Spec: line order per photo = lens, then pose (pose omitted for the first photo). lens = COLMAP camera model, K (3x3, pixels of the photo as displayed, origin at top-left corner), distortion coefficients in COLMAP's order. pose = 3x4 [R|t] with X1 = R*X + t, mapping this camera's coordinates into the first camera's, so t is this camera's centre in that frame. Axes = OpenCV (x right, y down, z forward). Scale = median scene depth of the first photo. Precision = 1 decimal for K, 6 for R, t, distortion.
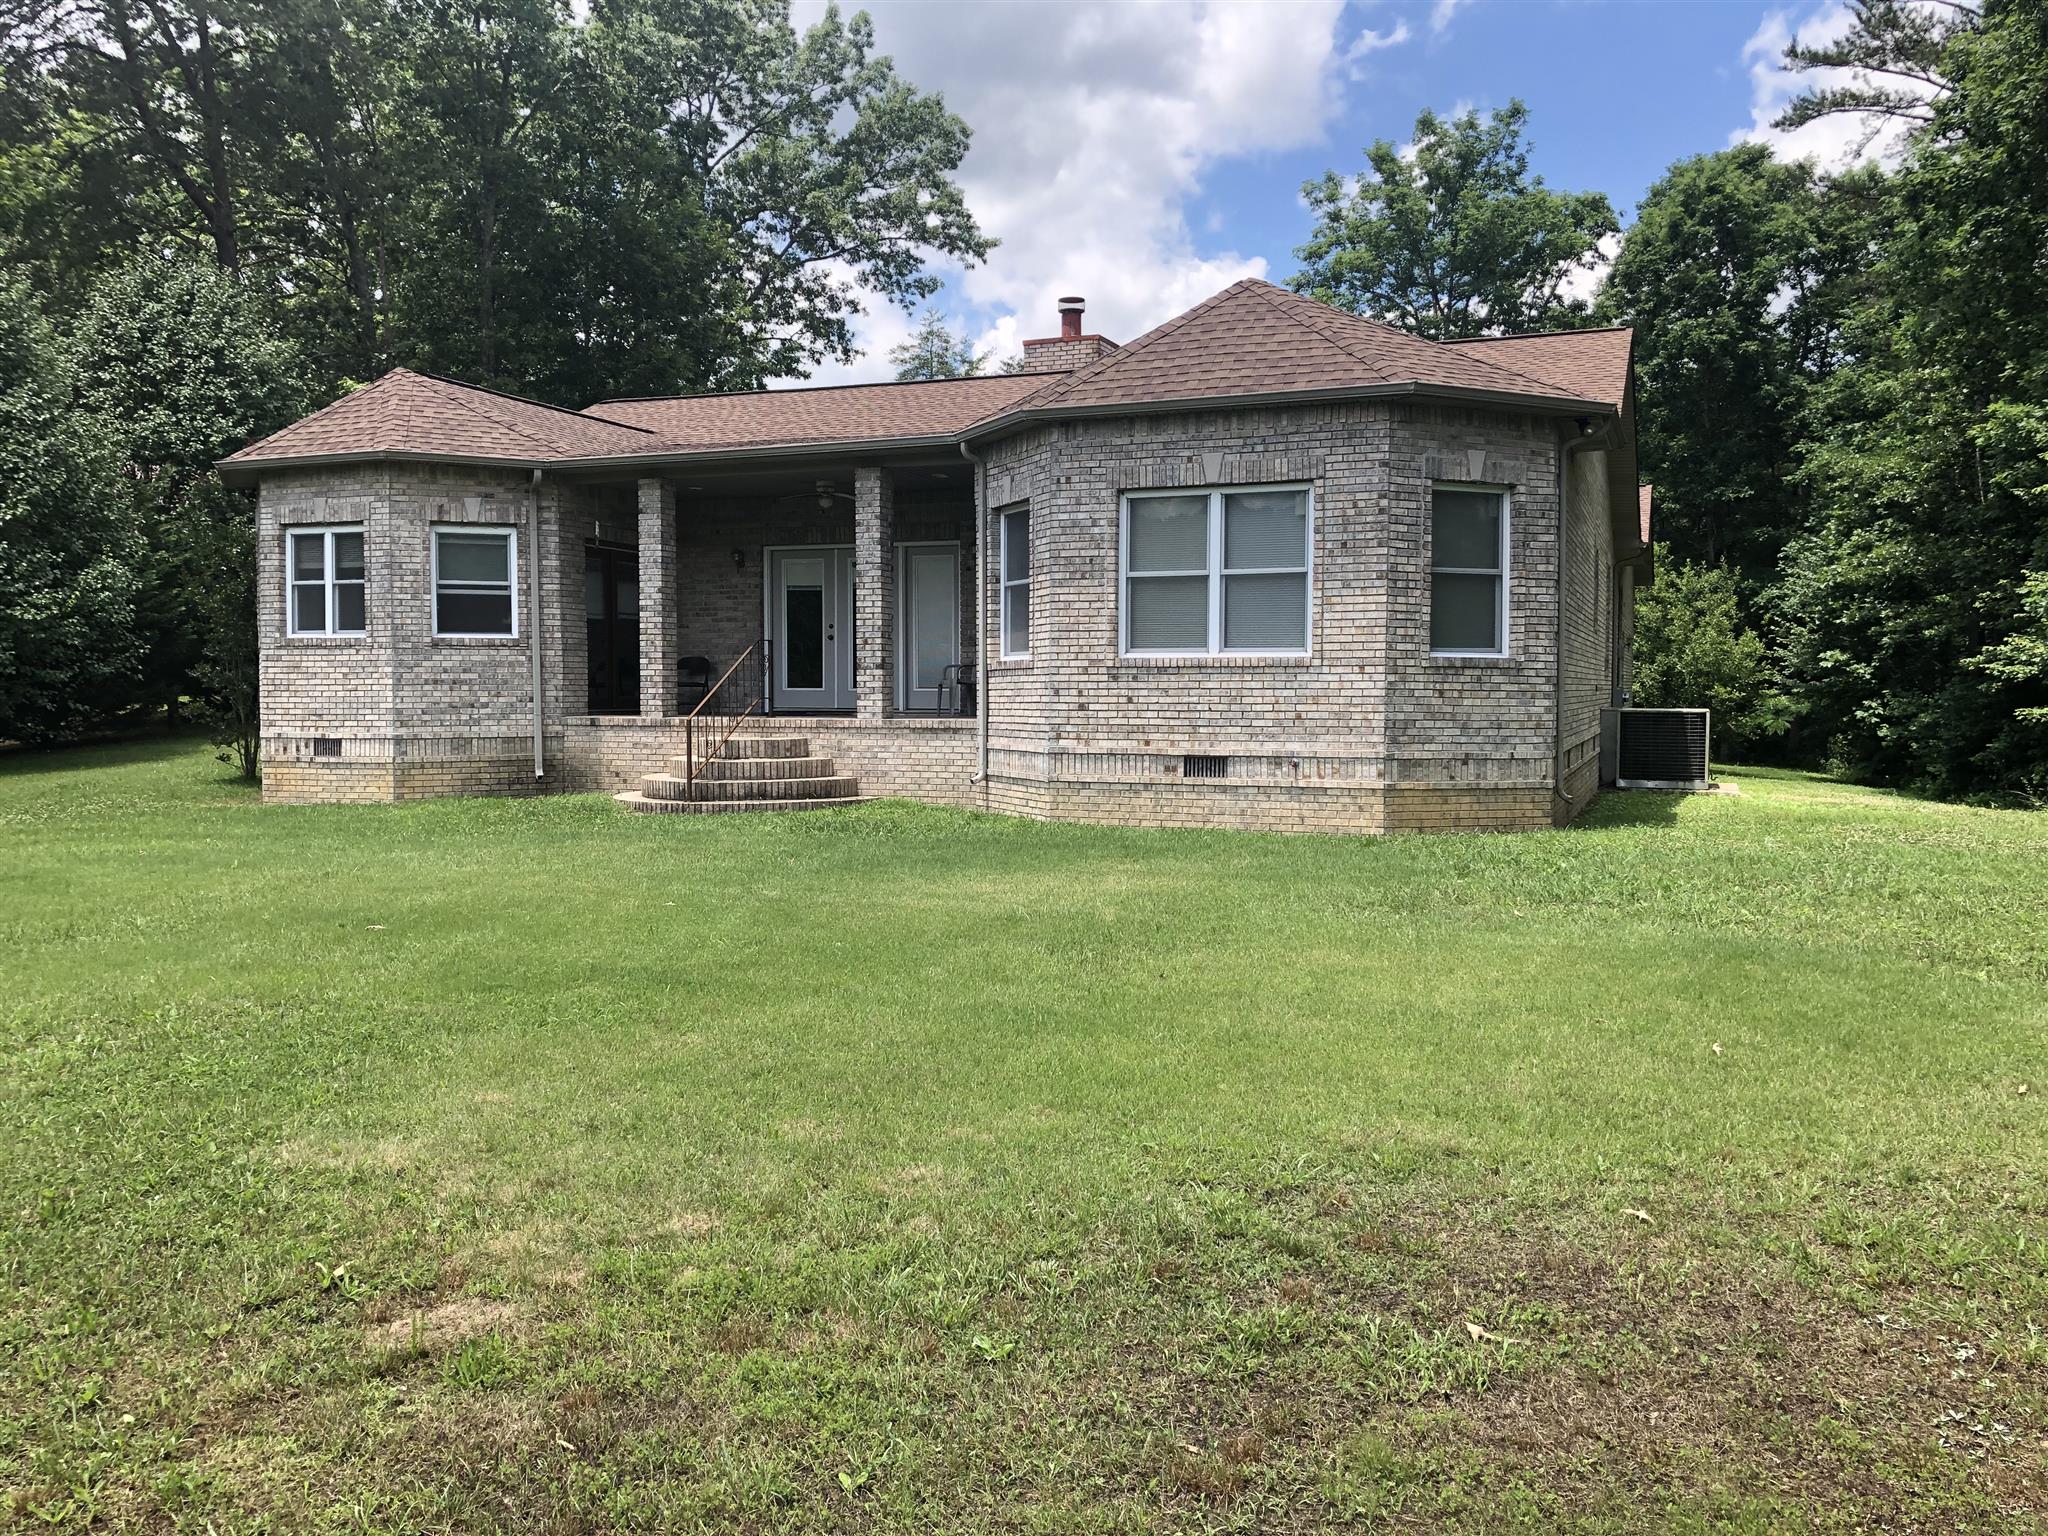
lens RADIAL K [[1693.6, 0, 1020.7], [0, 1693.6, 764.9], [0, 0, 1]] dist [0.033315, -0.037229]
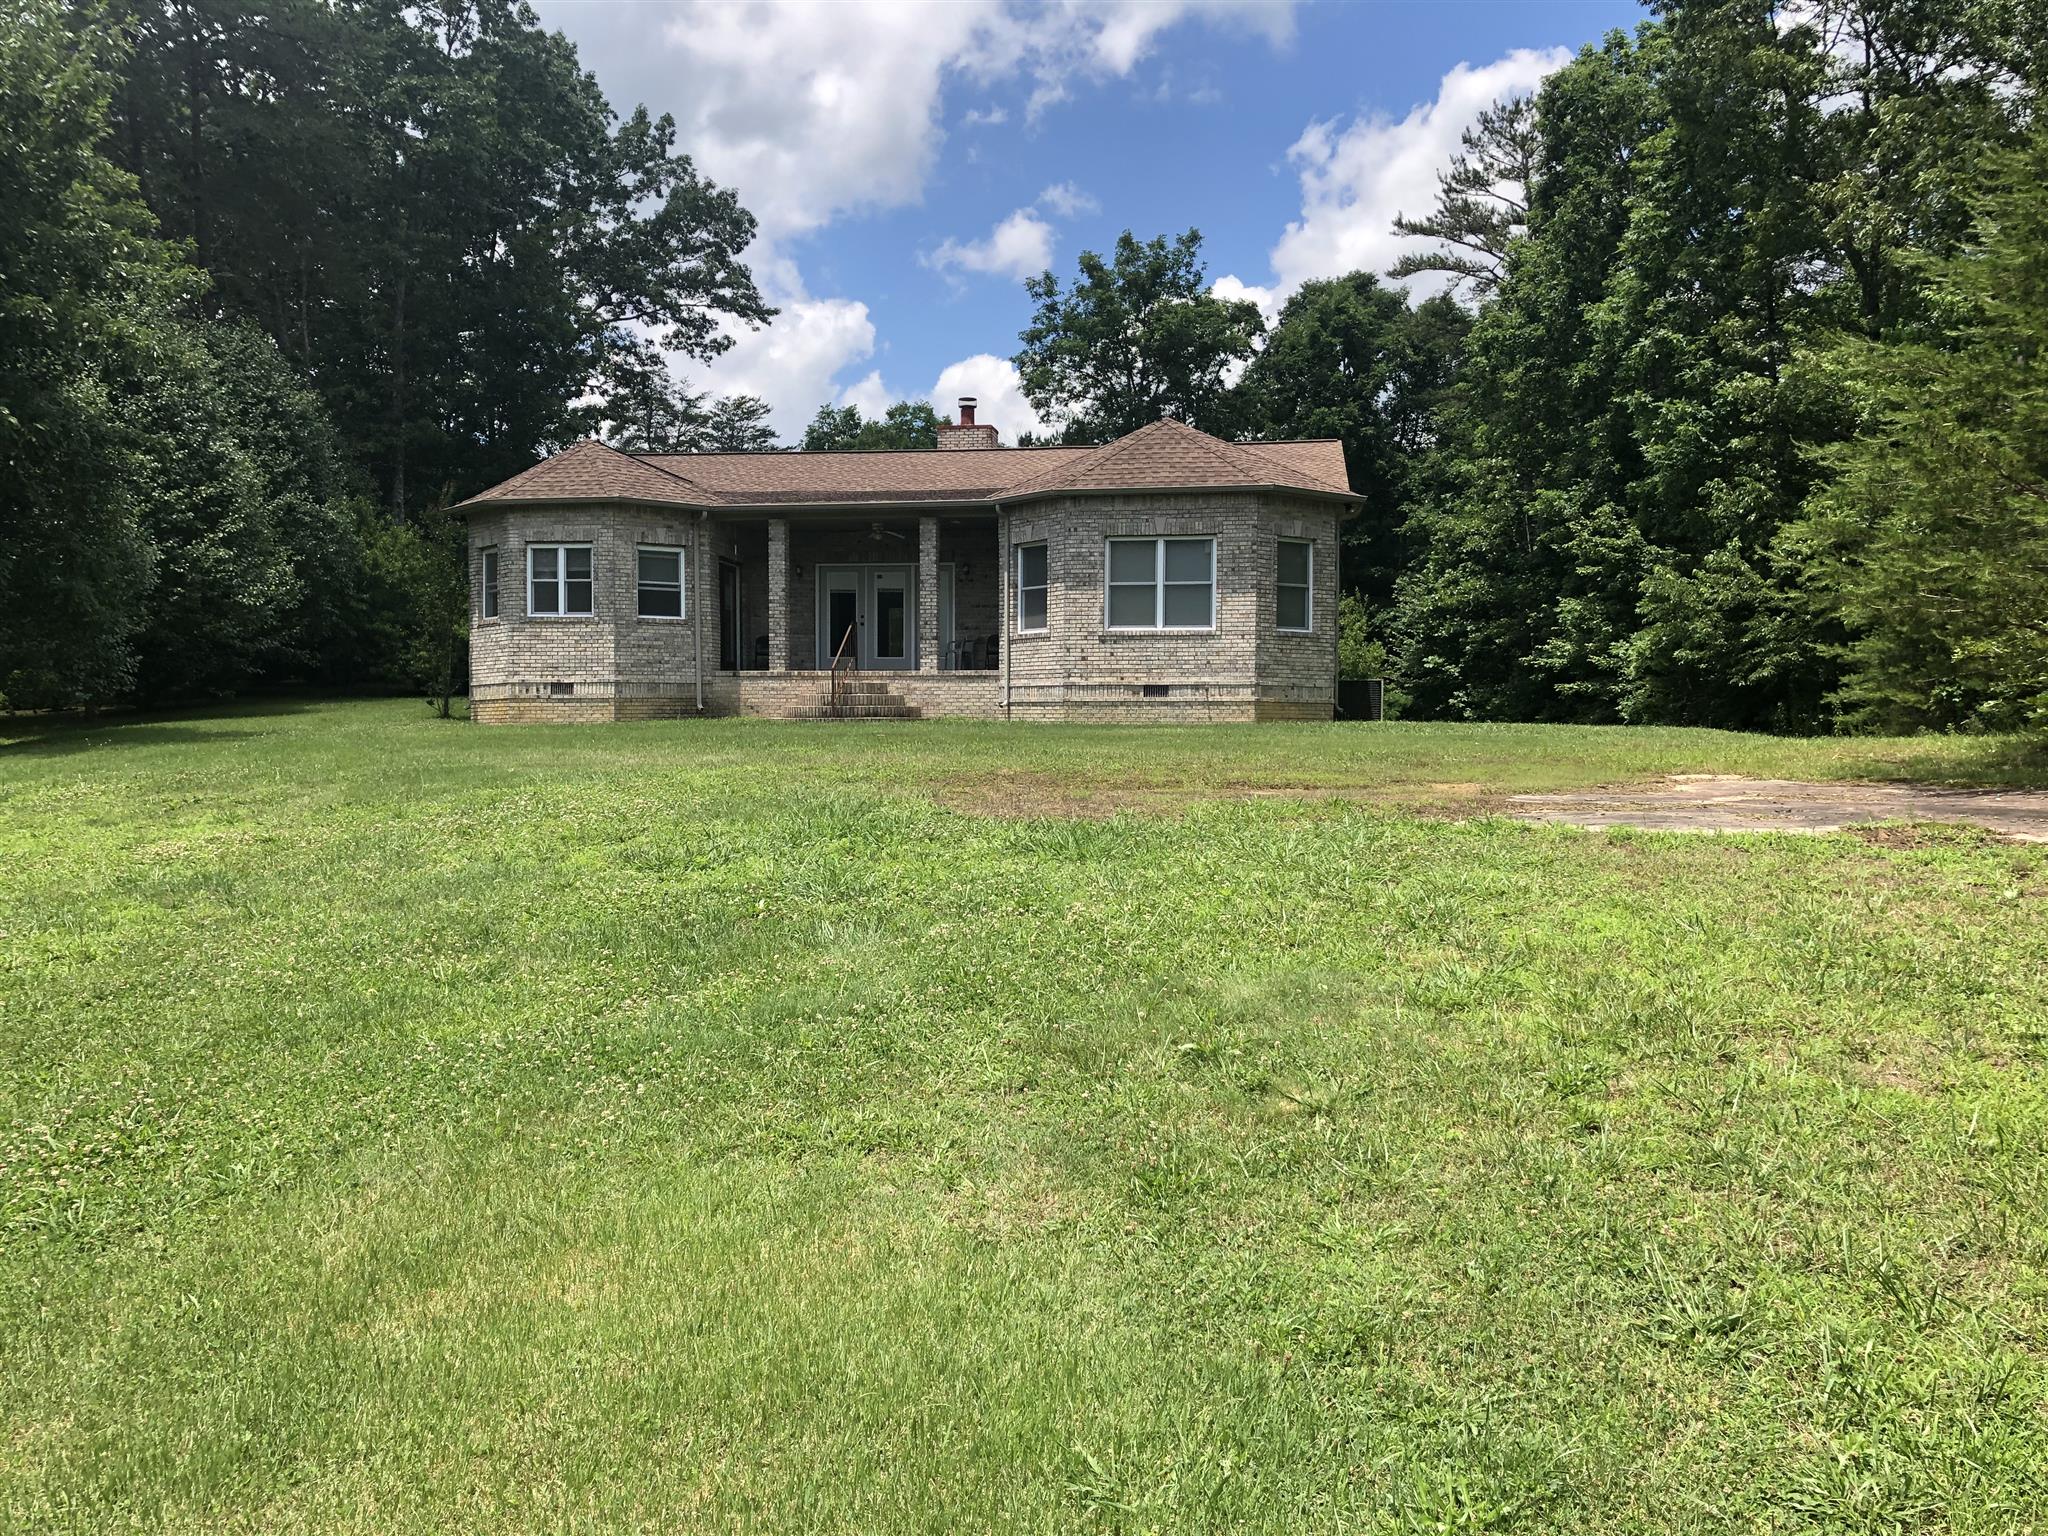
lens RADIAL K [[1693.6, 0, 1033.4], [0, 1693.6, 763.7], [0, 0, 1]] dist [0.033315, -0.037229]
pose [[0.972383, -0.005158, 0.233334, -0.239311], [0.008959, 0.999844, -0.015236, 0.057018], [-0.233219, 0.016906, 0.972277, -0.392355]]
